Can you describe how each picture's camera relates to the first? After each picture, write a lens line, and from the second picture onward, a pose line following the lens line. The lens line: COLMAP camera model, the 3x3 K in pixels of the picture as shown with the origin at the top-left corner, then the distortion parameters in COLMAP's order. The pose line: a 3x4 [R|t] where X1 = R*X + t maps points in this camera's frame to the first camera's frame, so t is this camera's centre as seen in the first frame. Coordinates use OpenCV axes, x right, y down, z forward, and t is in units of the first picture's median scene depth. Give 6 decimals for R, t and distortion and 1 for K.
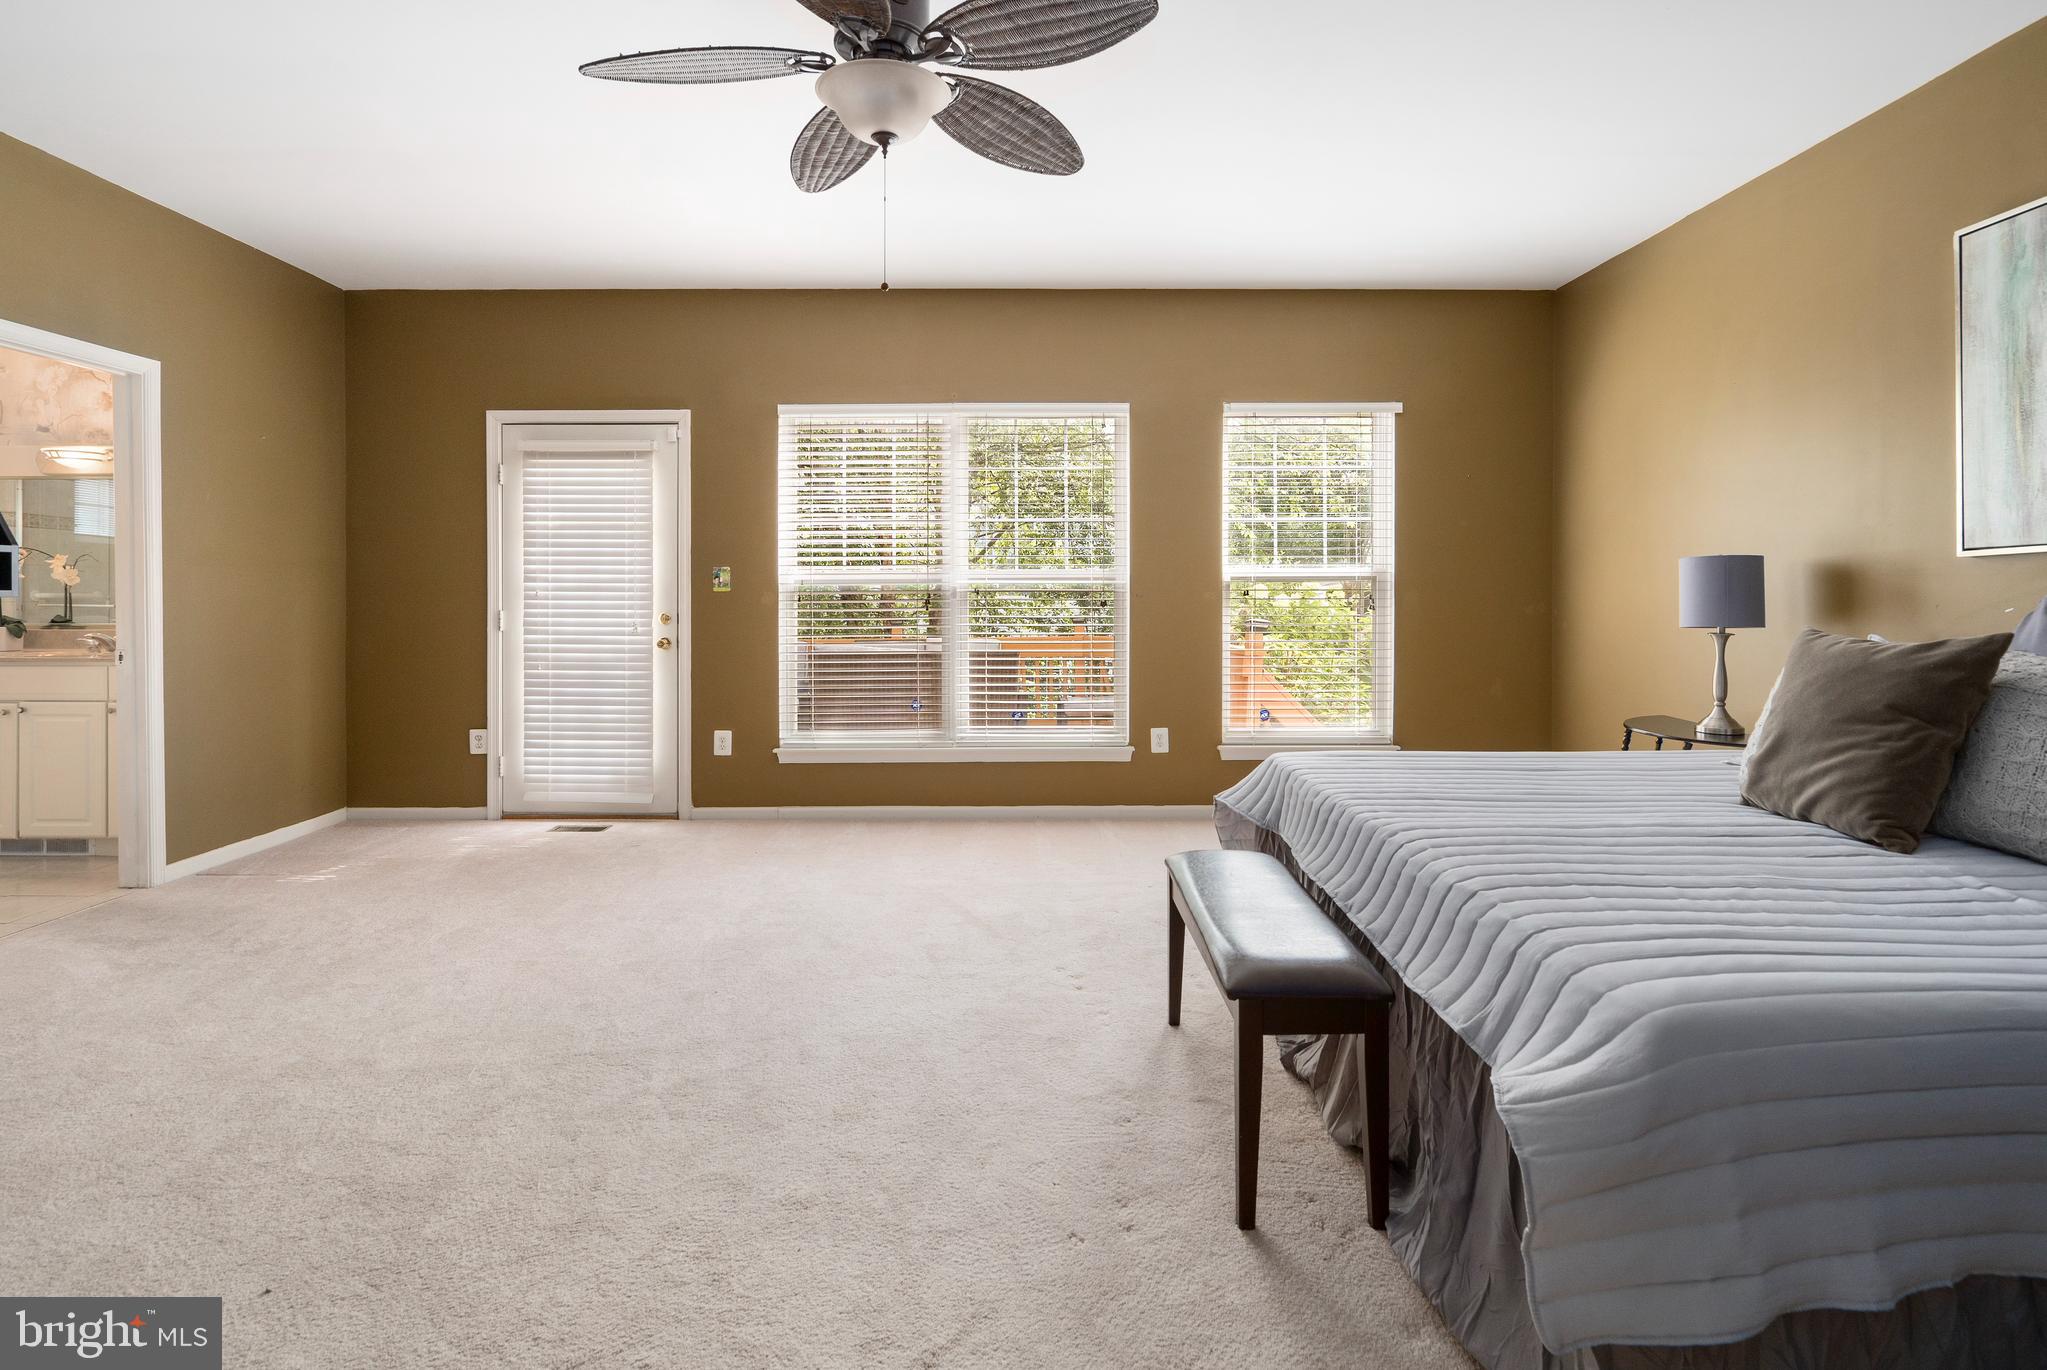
lens RADIAL K [[954.5, 0, 1045.3], [0, 954.5, 606.0], [0, 0, 1]] dist [-0.004635, 0.001070]
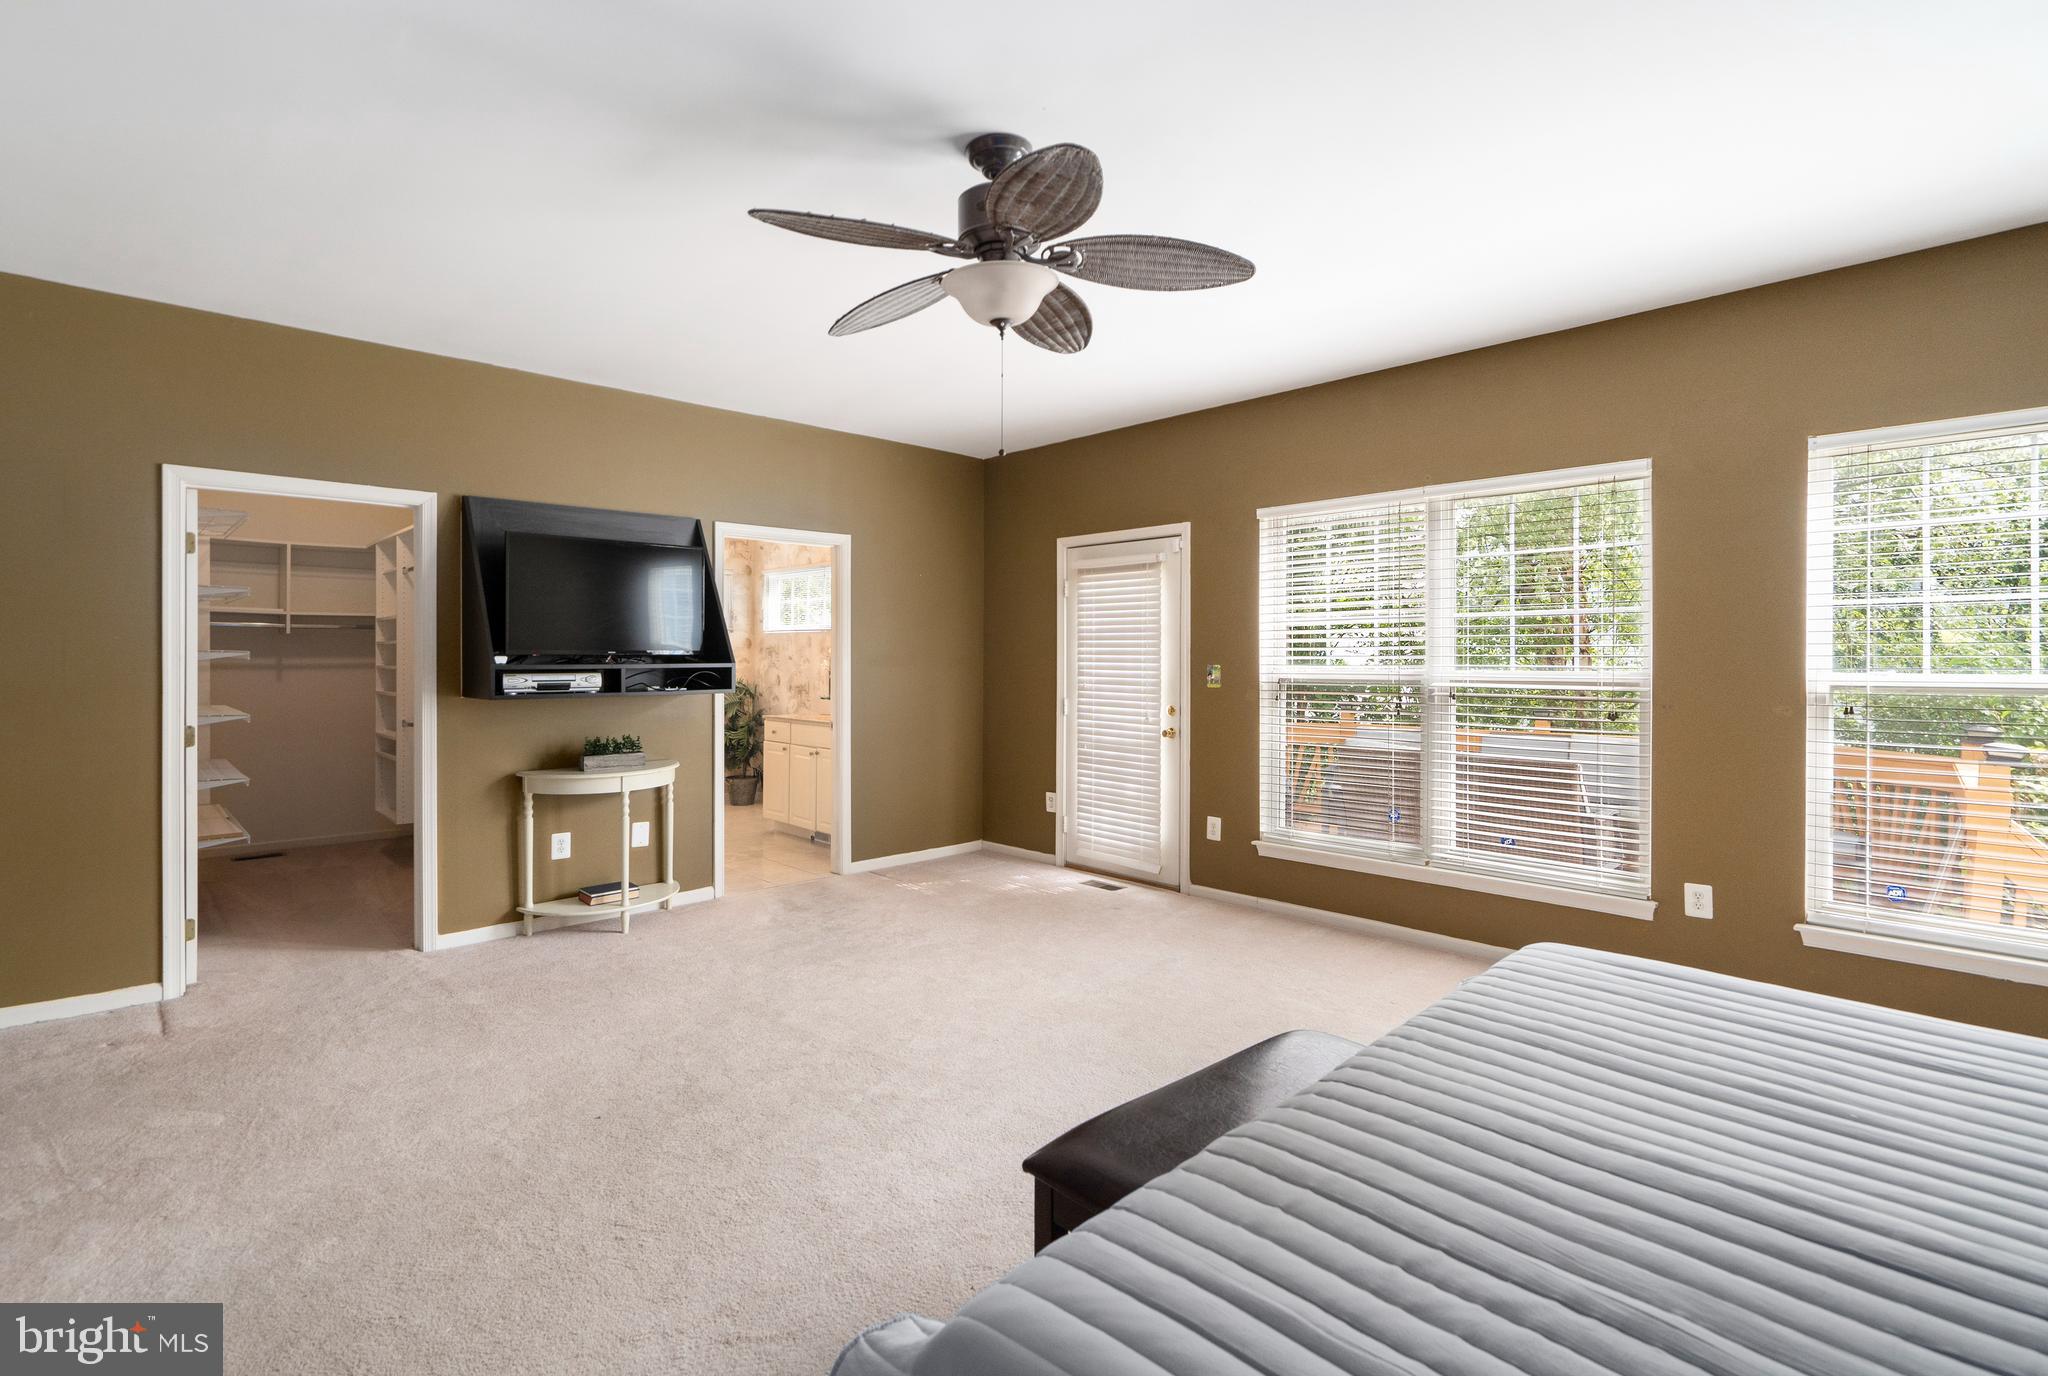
lens RADIAL K [[955.0, 0, 1030.1], [0, 955.0, 668.2], [0, 0, 1]] dist [-0.004635, 0.001070]
pose [[0.696581, 0.010054, -0.717407, 0.290076], [-0.014919, 0.999889, -0.000473, -0.033518], [0.717323, 0.011033, 0.696654, 0.101654]]
